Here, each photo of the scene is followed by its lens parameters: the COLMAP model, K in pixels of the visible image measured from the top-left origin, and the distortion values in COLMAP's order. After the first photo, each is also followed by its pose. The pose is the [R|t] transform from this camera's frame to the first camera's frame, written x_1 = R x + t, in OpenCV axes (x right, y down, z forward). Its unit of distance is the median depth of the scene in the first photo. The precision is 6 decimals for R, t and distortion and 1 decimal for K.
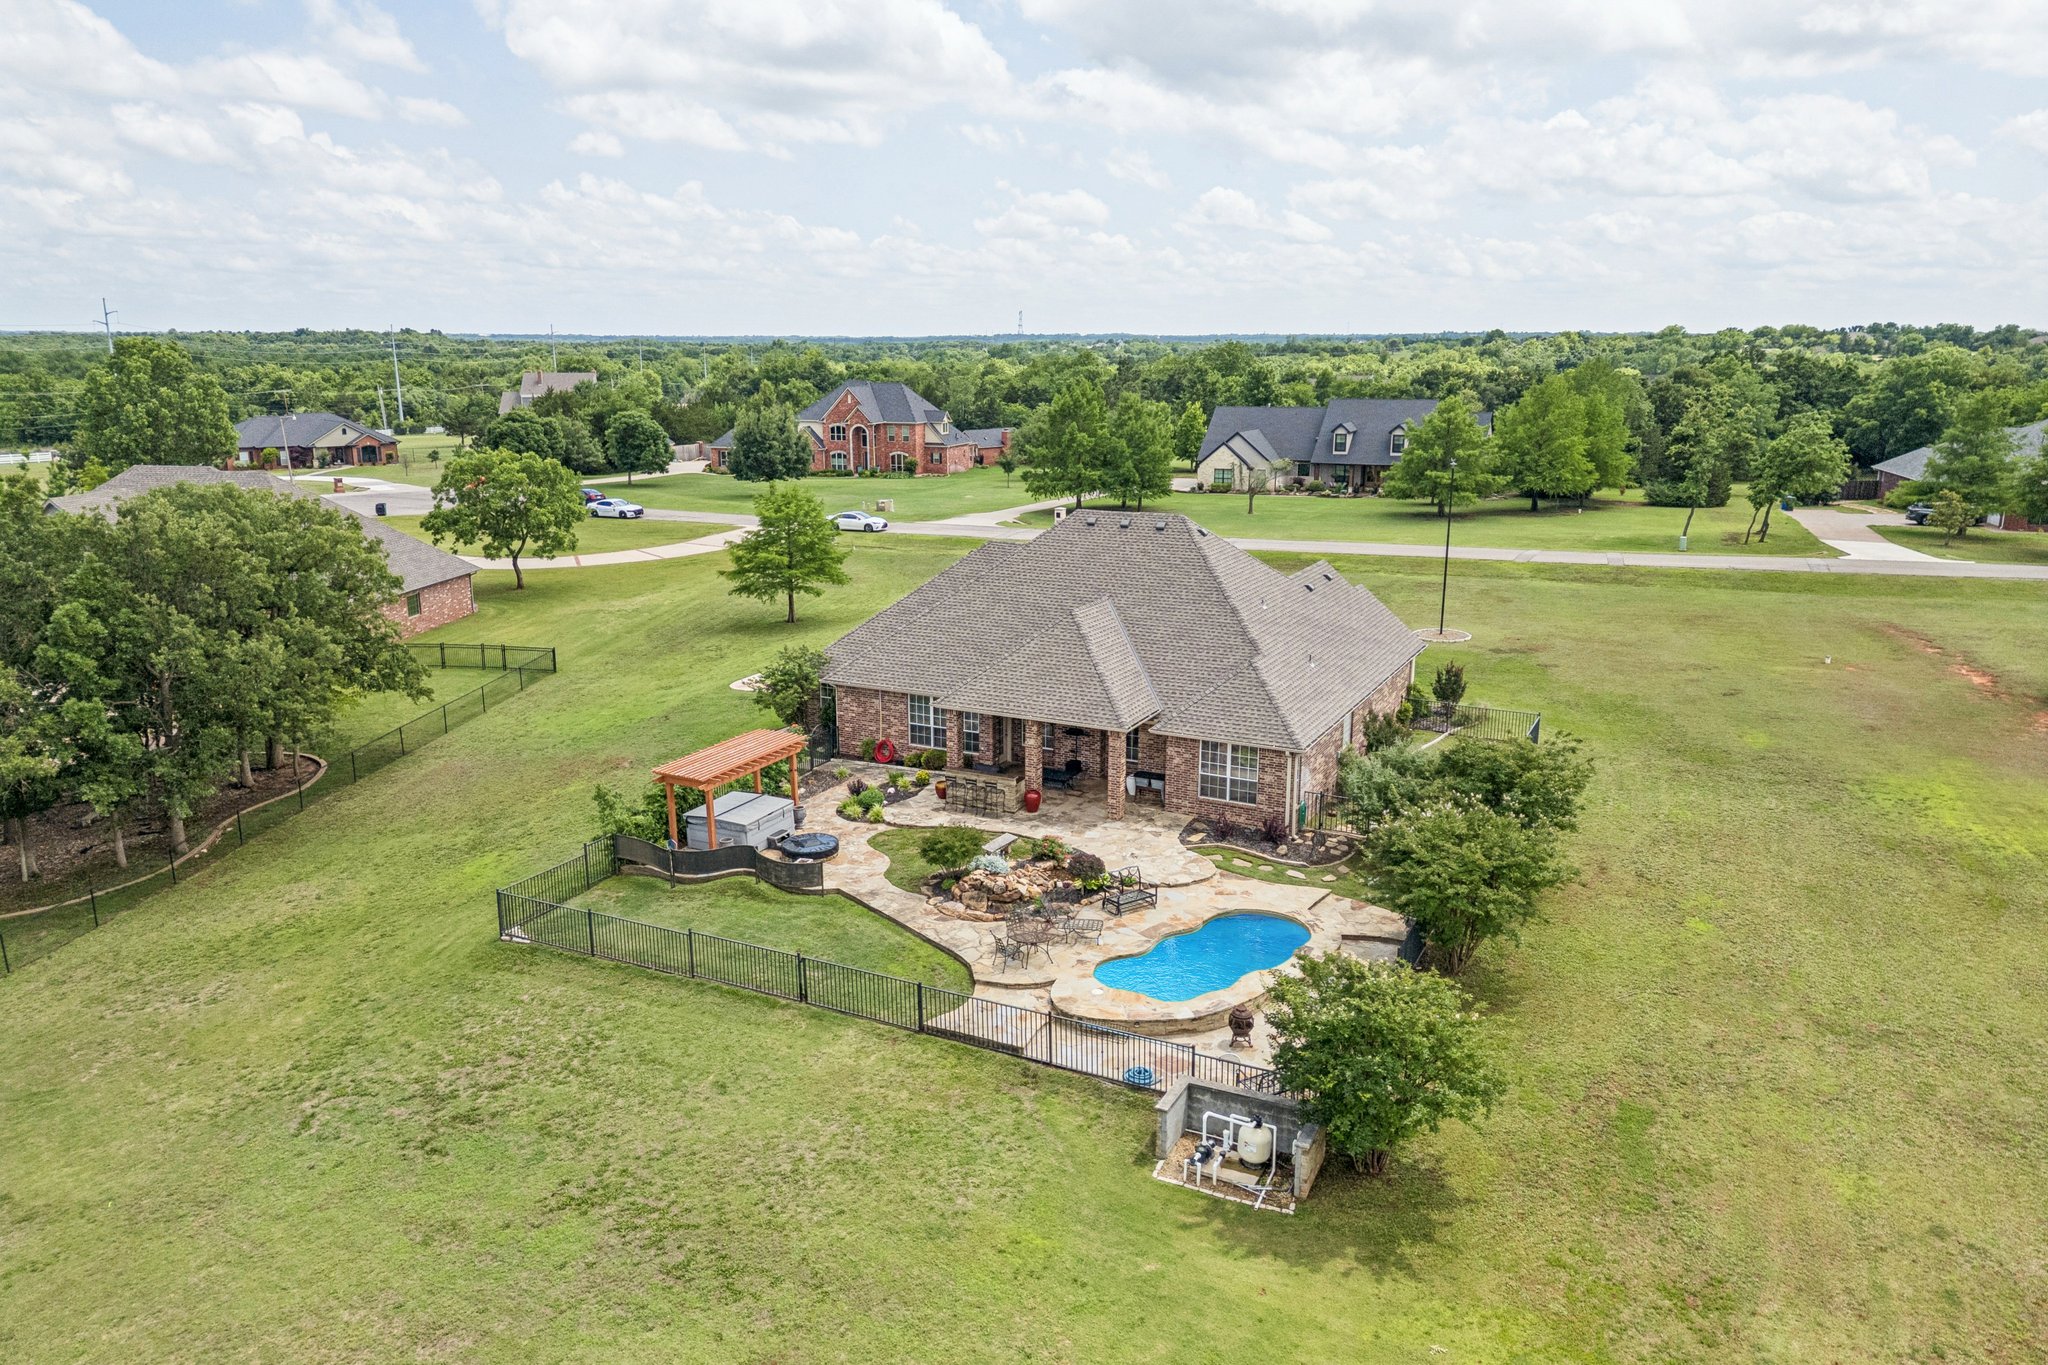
lens RADIAL K [[1436.0, 0, 1025.3], [0, 1436.0, 702.6], [0, 0, 1]] dist [0.068861, -0.074295]
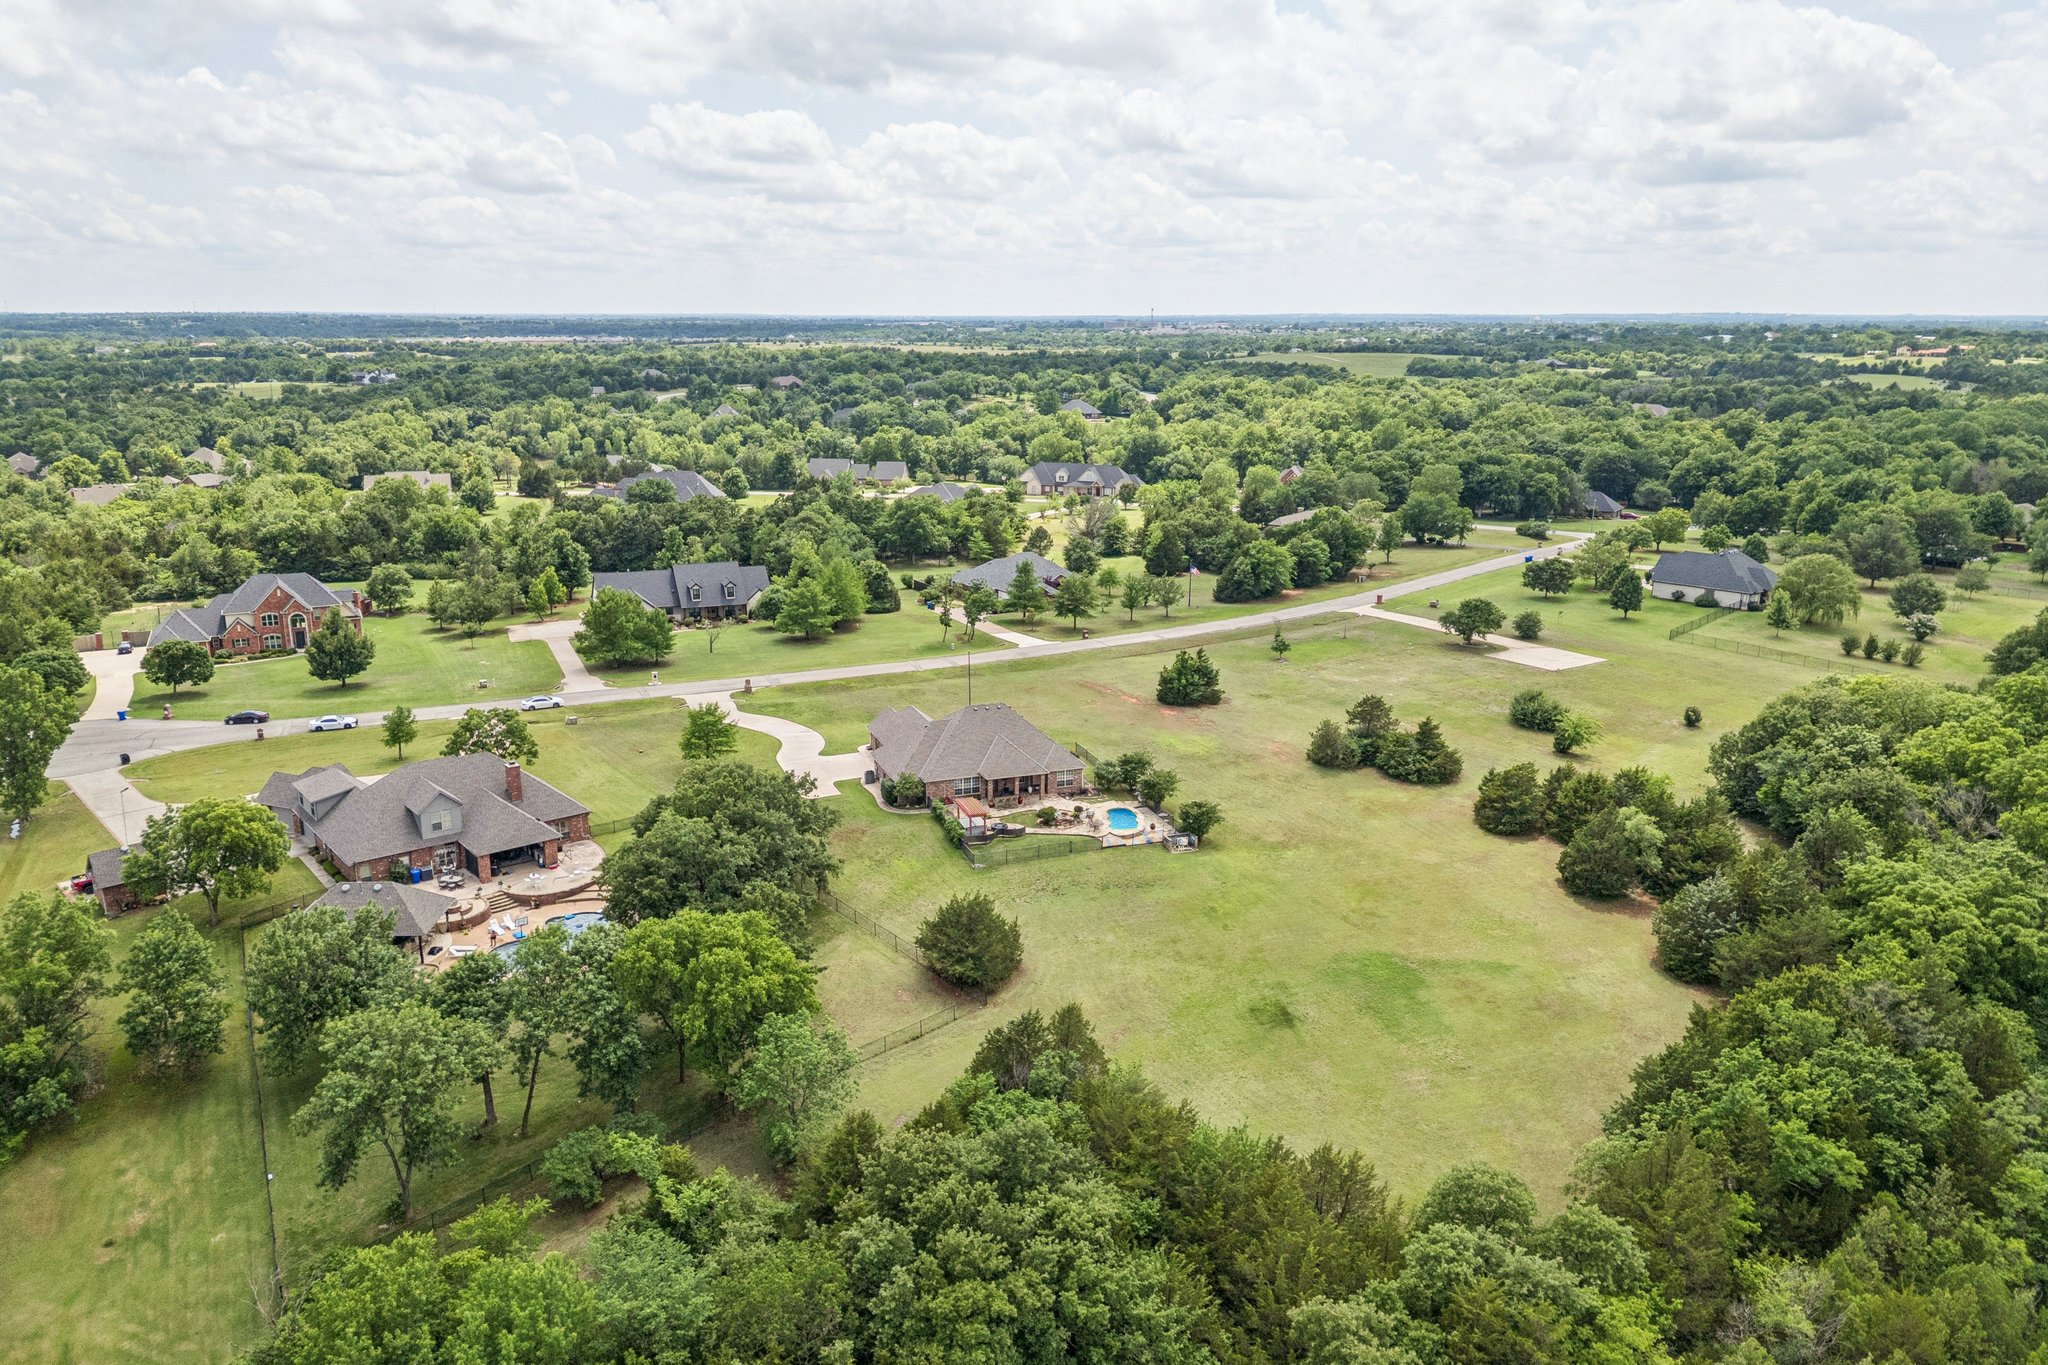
lens RADIAL K [[1445.3, 0, 1020.7], [0, 1445.3, 690.4], [0, 0, 1]] dist [0.073045, -0.112440]
pose [[0.684624, -0.181863, 0.705844, -2.289392], [0.176167, 0.980949, 0.081874, -0.451343], [-0.707287, 0.068293, 0.703620, -1.357093]]
